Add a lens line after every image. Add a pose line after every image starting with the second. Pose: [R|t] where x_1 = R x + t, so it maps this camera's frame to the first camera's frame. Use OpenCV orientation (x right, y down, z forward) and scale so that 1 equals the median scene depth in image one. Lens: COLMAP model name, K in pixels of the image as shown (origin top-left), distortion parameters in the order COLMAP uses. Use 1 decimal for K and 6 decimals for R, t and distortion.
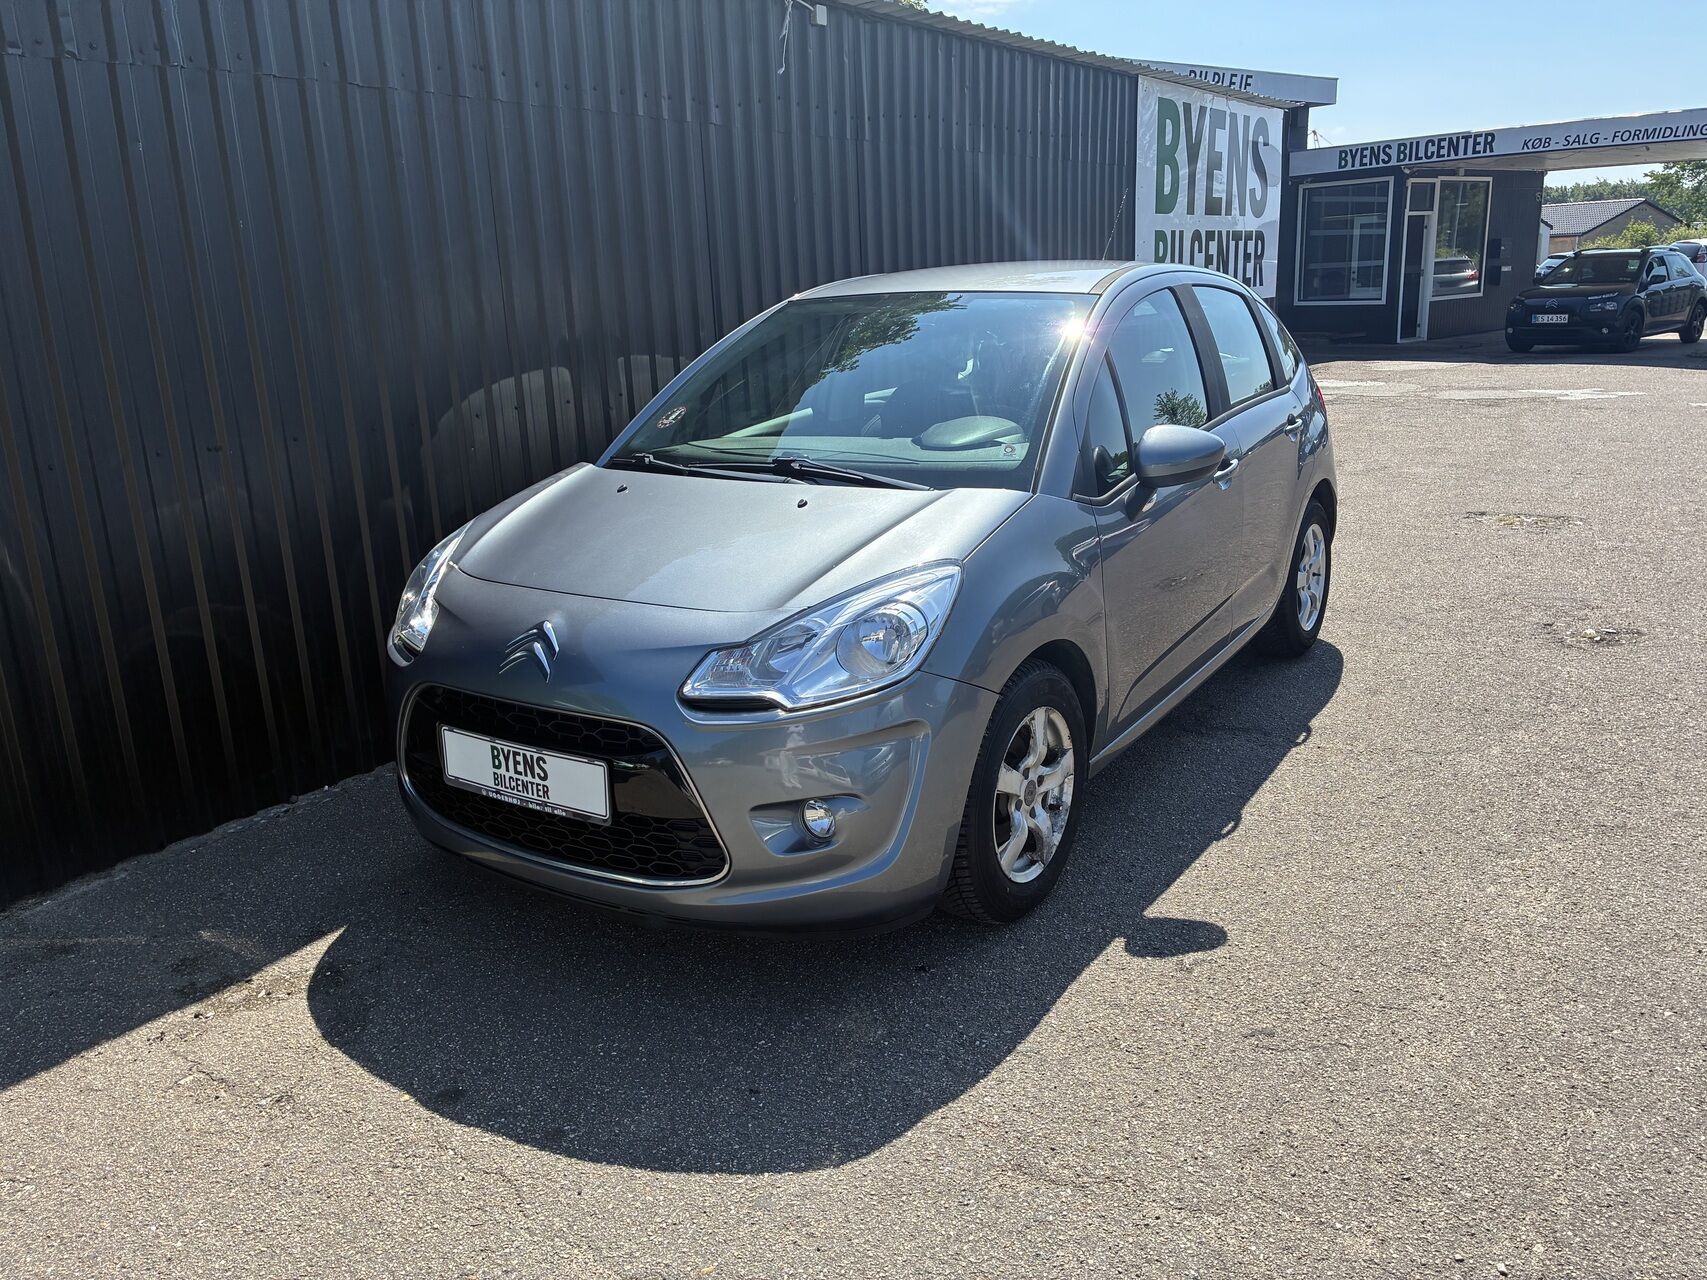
lens RADIAL K [[1269.0, 0, 865.9], [0, 1269.0, 621.9], [0, 0, 1]] dist [0.059210, -0.082645]
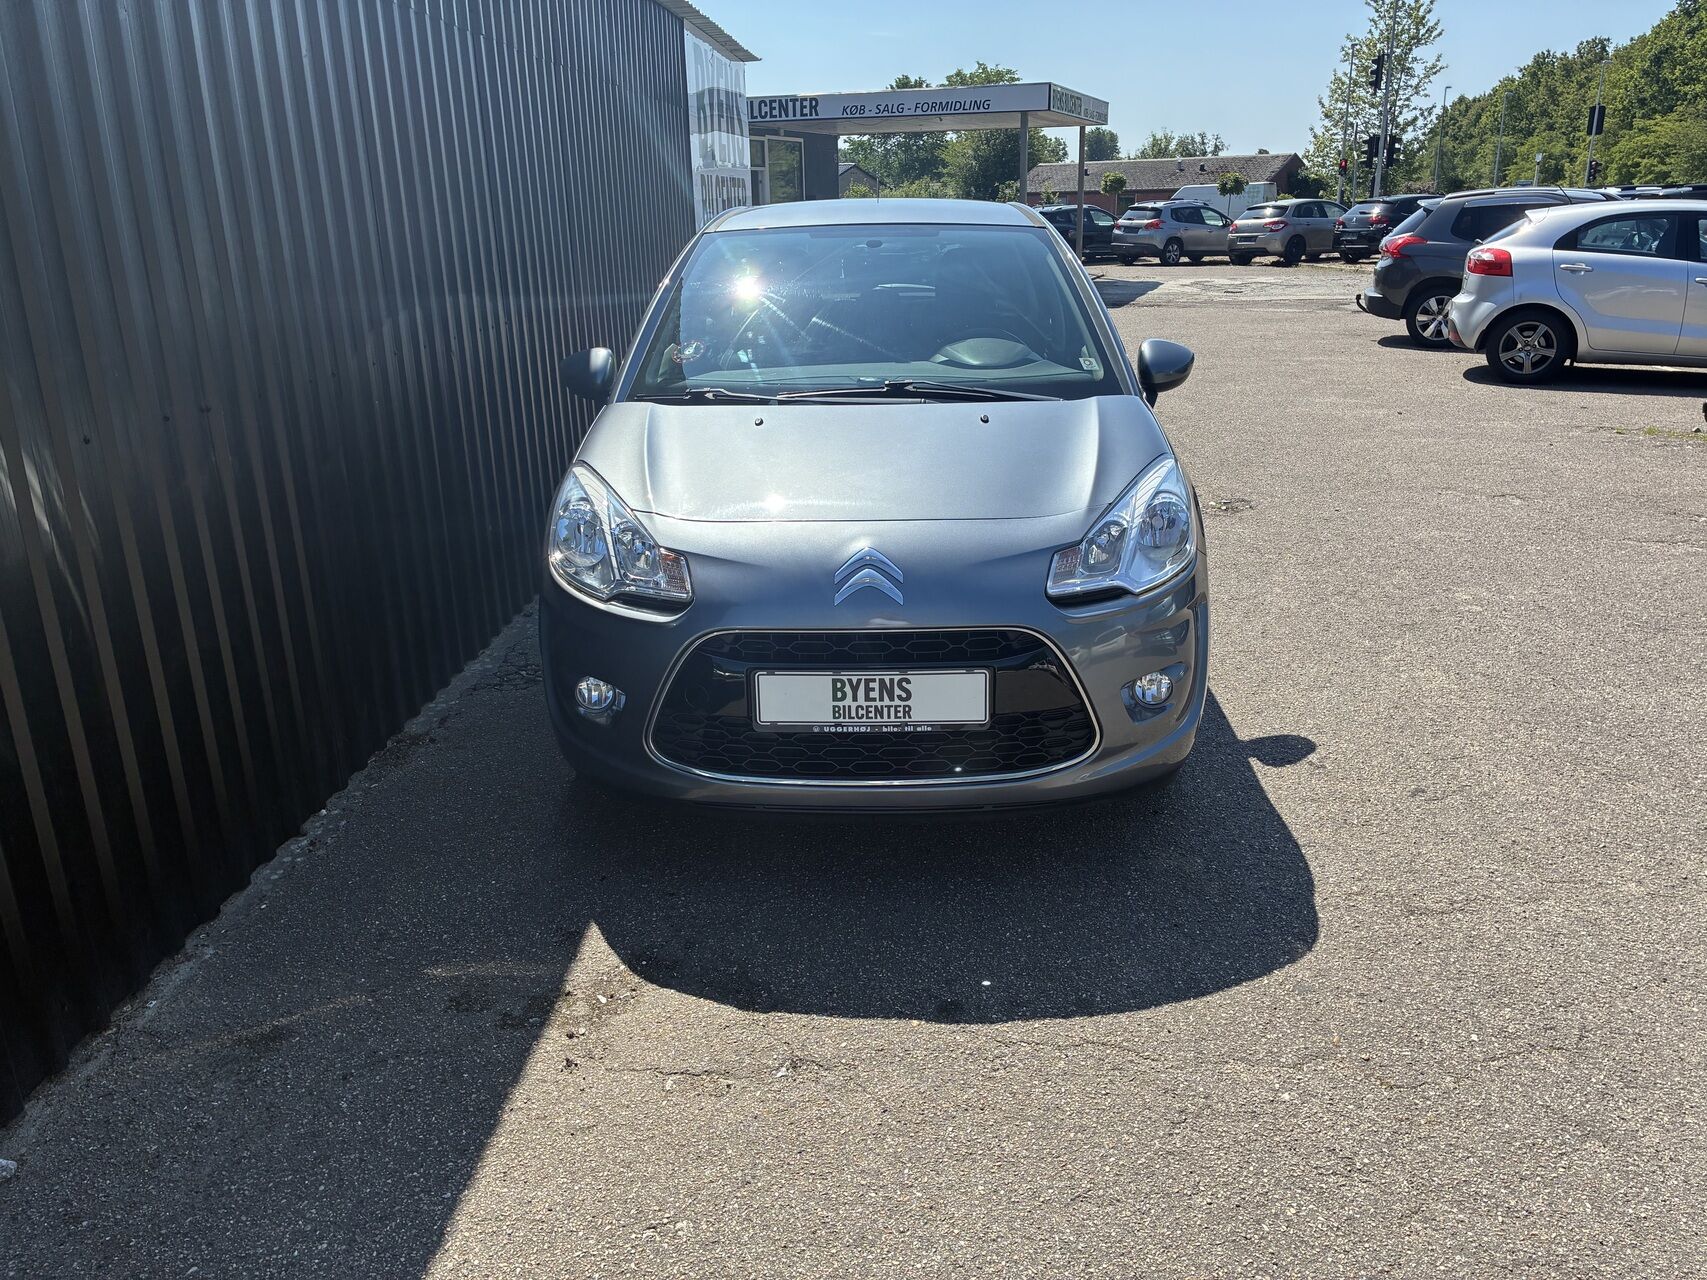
lens RADIAL K [[1269.0, 0, 865.9], [0, 1269.0, 621.9], [0, 0, 1]] dist [0.059210, -0.082645]
pose [[0.855905, -0.140974, 0.497548, -0.754400], [0.122893, 0.990011, 0.069101, -0.011351], [-0.502319, 0.002001, 0.864680, 0.138085]]
